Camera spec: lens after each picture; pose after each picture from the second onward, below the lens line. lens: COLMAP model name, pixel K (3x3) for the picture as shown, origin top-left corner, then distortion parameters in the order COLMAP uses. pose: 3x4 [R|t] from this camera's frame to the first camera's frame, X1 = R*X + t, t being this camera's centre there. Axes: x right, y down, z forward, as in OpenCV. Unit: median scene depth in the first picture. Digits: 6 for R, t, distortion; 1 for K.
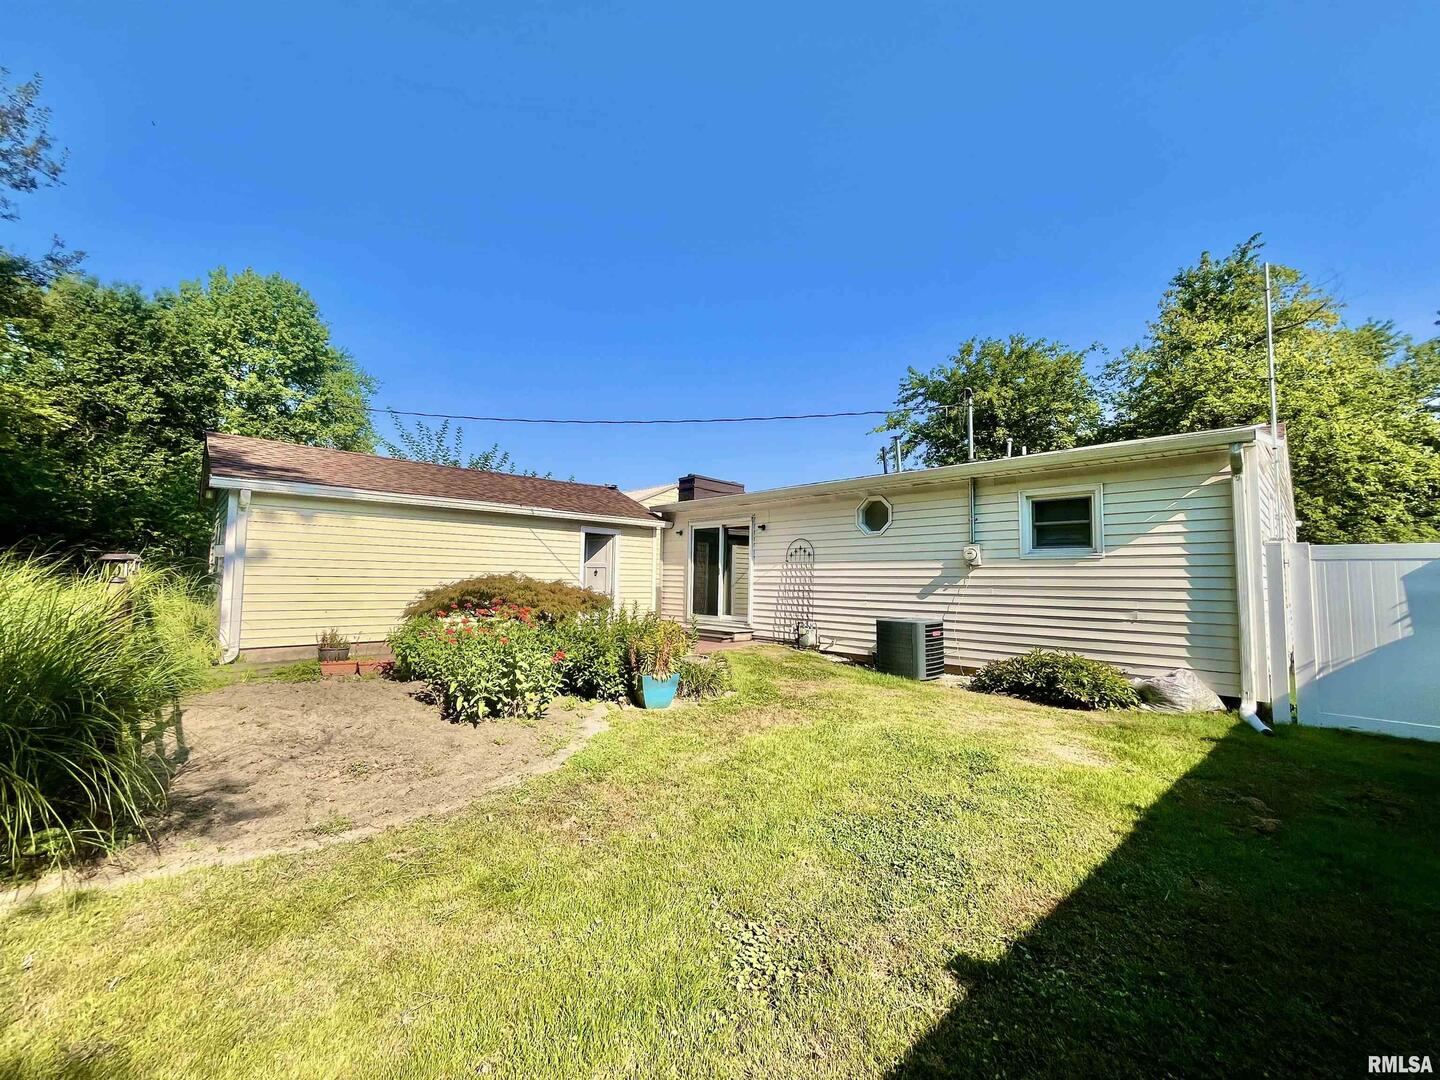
lens RADIAL K [[574.5, 0, 720.0], [0, 574.5, 540.0], [0, 0, 1]] dist [0.000135, 0.000026]
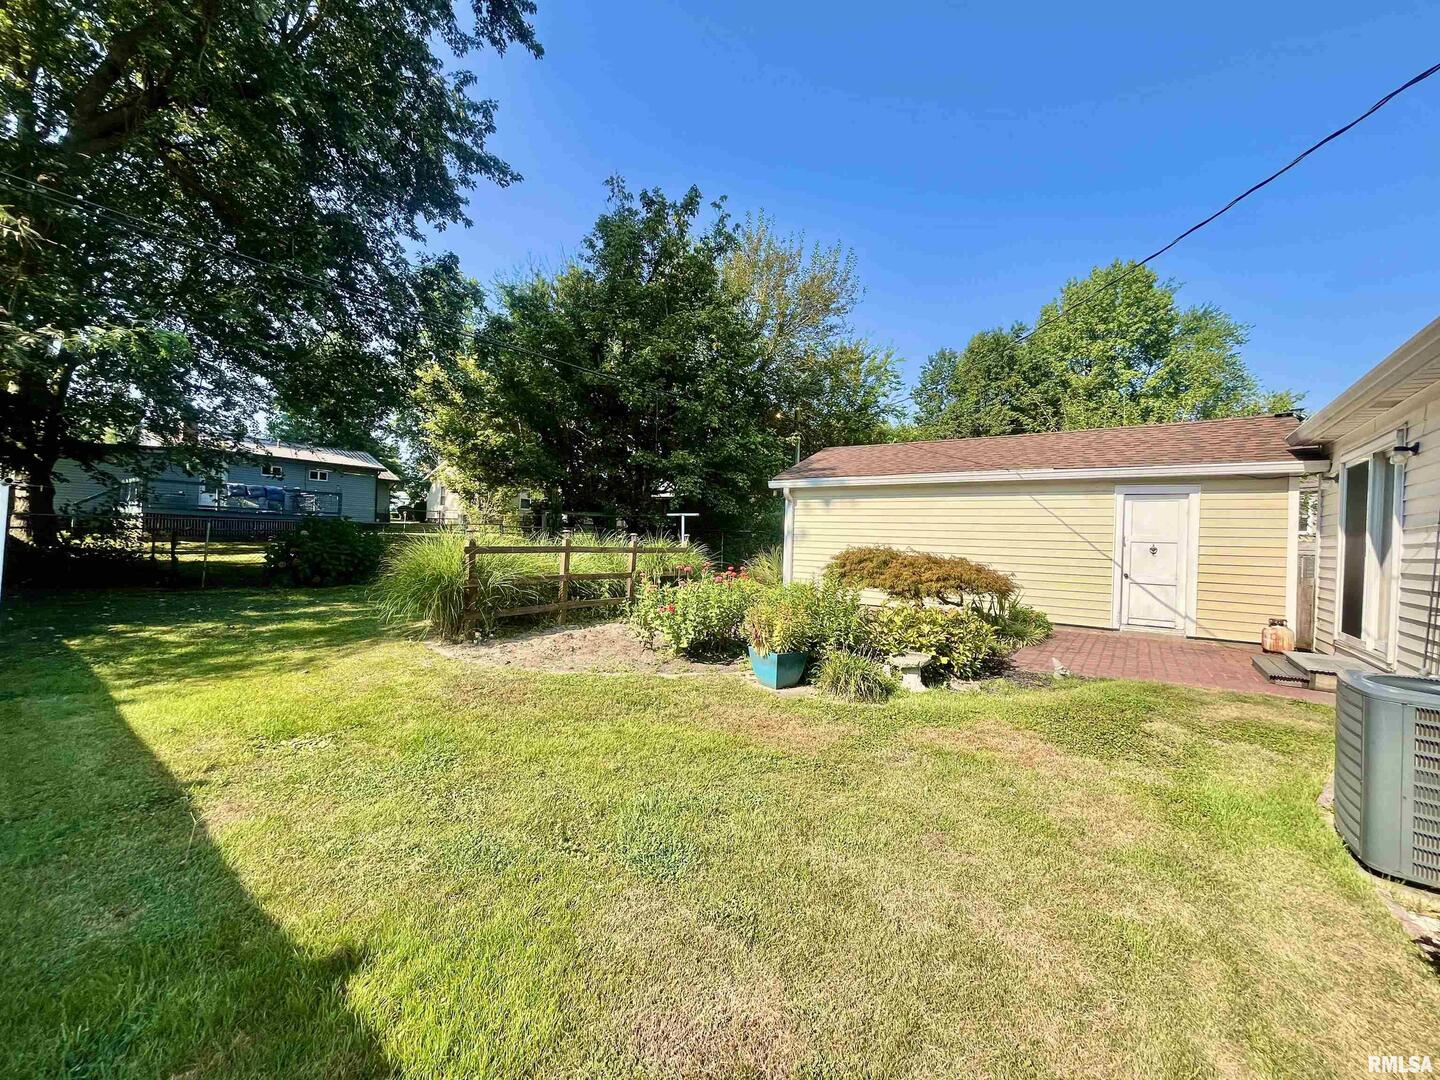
lens RADIAL K [[574.5, 0, 720.0], [0, 574.5, 540.0], [0, 0, 1]] dist [0.000135, 0.000026]
pose [[0.193394, -0.007737, -0.981091, 0.125430], [0.038029, 0.999277, -0.000384, 0.008541], [0.980384, -0.037236, 0.193548, 0.125121]]
